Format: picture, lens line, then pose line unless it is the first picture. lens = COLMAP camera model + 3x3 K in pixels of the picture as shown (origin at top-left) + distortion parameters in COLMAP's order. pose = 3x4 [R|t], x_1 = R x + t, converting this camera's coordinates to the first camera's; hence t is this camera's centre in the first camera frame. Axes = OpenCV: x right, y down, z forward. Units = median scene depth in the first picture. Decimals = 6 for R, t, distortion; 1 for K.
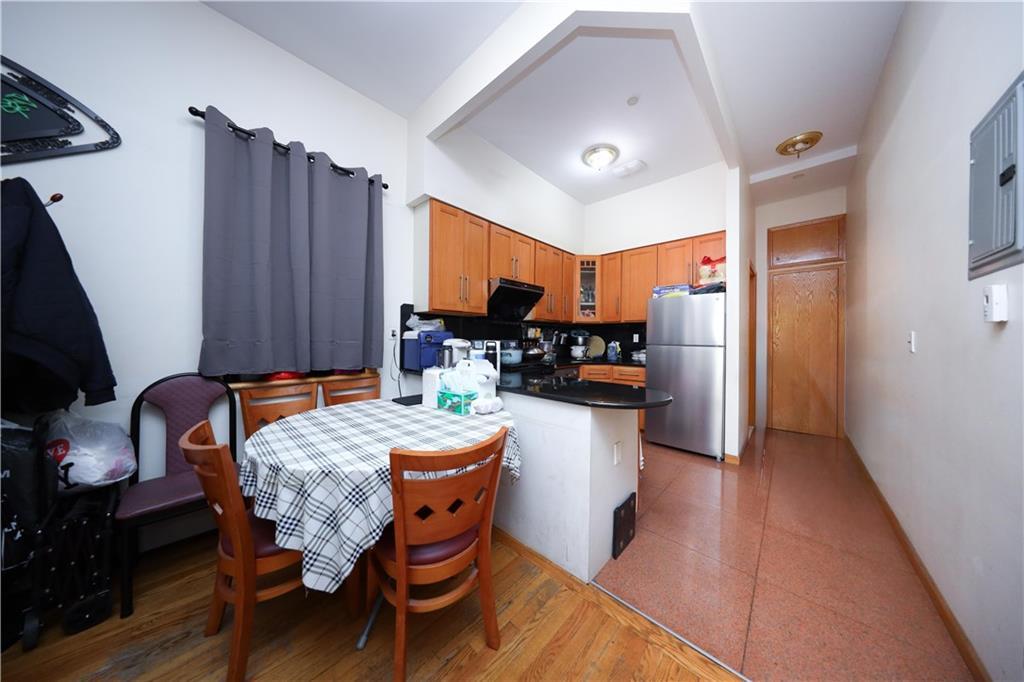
lens RADIAL K [[298.3, 0, 509.0], [0, 298.3, 338.3], [0, 0, 1]] dist [0.000667, 0.000027]
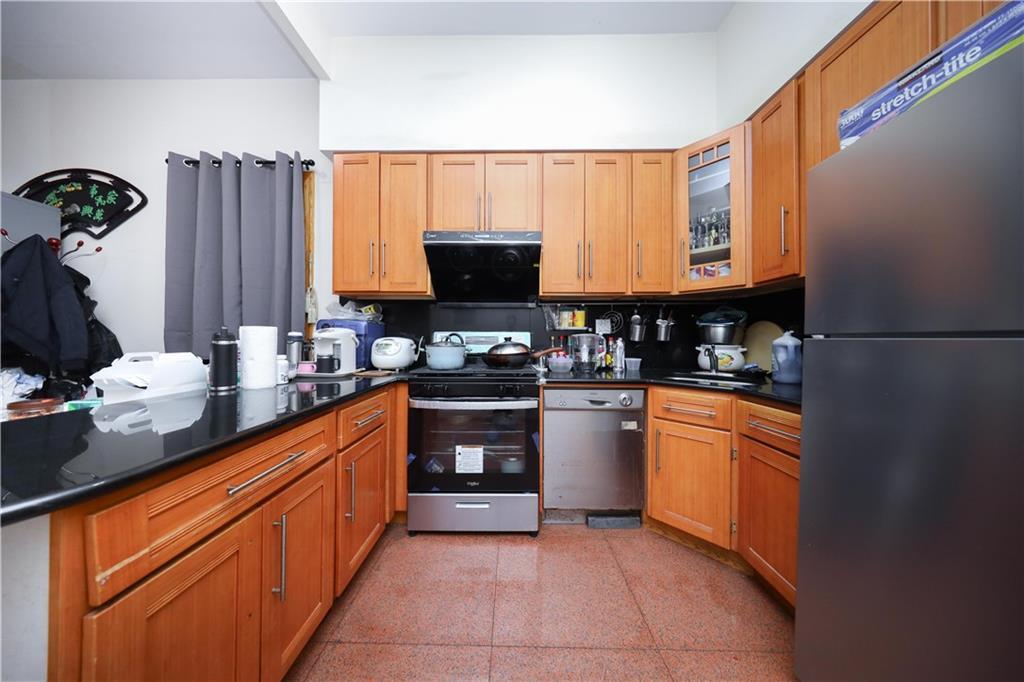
lens RADIAL K [[298.3, 0, 509.0], [0, 298.3, 338.3], [0, 0, 1]] dist [0.000667, 0.000027]
pose [[0.674835, -0.007828, -0.737927, 0.529540], [0.001151, 0.999954, -0.009555, 0.028354], [0.737968, 0.005599, 0.674812, 0.673431]]
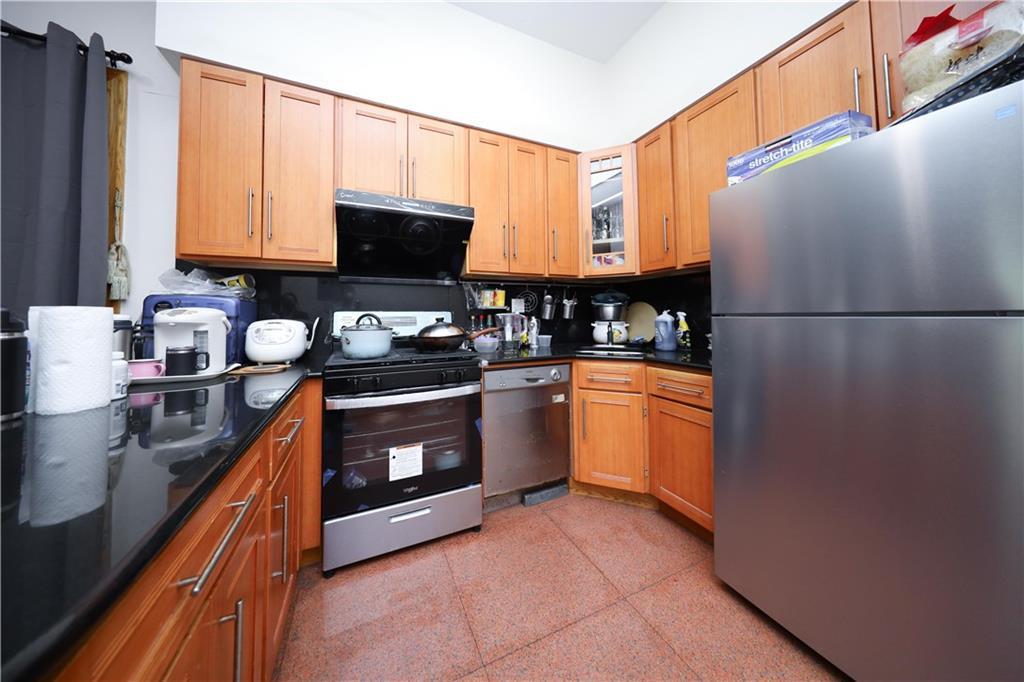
lens RADIAL K [[311.2, 0, 496.0], [0, 311.2, 305.3], [0, 0, 1]] dist [0.000951, 0.000023]
pose [[0.918038, -0.031092, -0.395272, 0.404991], [0.016792, 0.999075, -0.039586, 0.021964], [0.396137, 0.029704, 0.917711, 0.590734]]
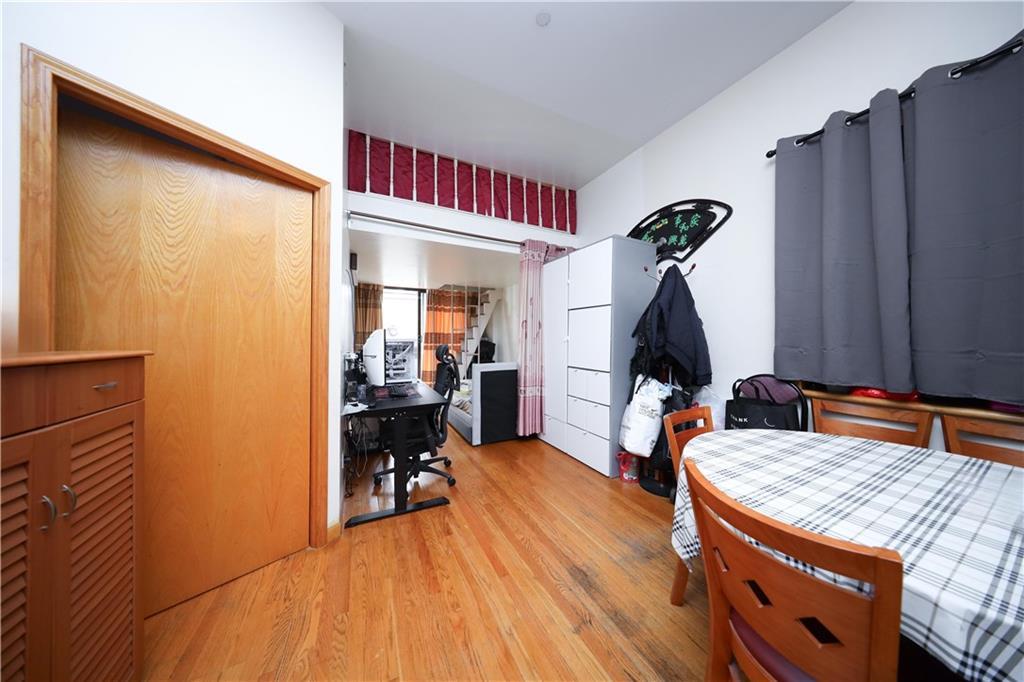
lens RADIAL K [[298.3, 0, 509.0], [0, 298.3, 338.3], [0, 0, 1]] dist [0.000667, 0.000027]
pose [[-0.336248, -0.018062, -0.941600, 0.219847], [-0.008163, 0.999834, -0.016264, 0.000137], [0.941738, 0.002218, -0.336340, 0.233339]]
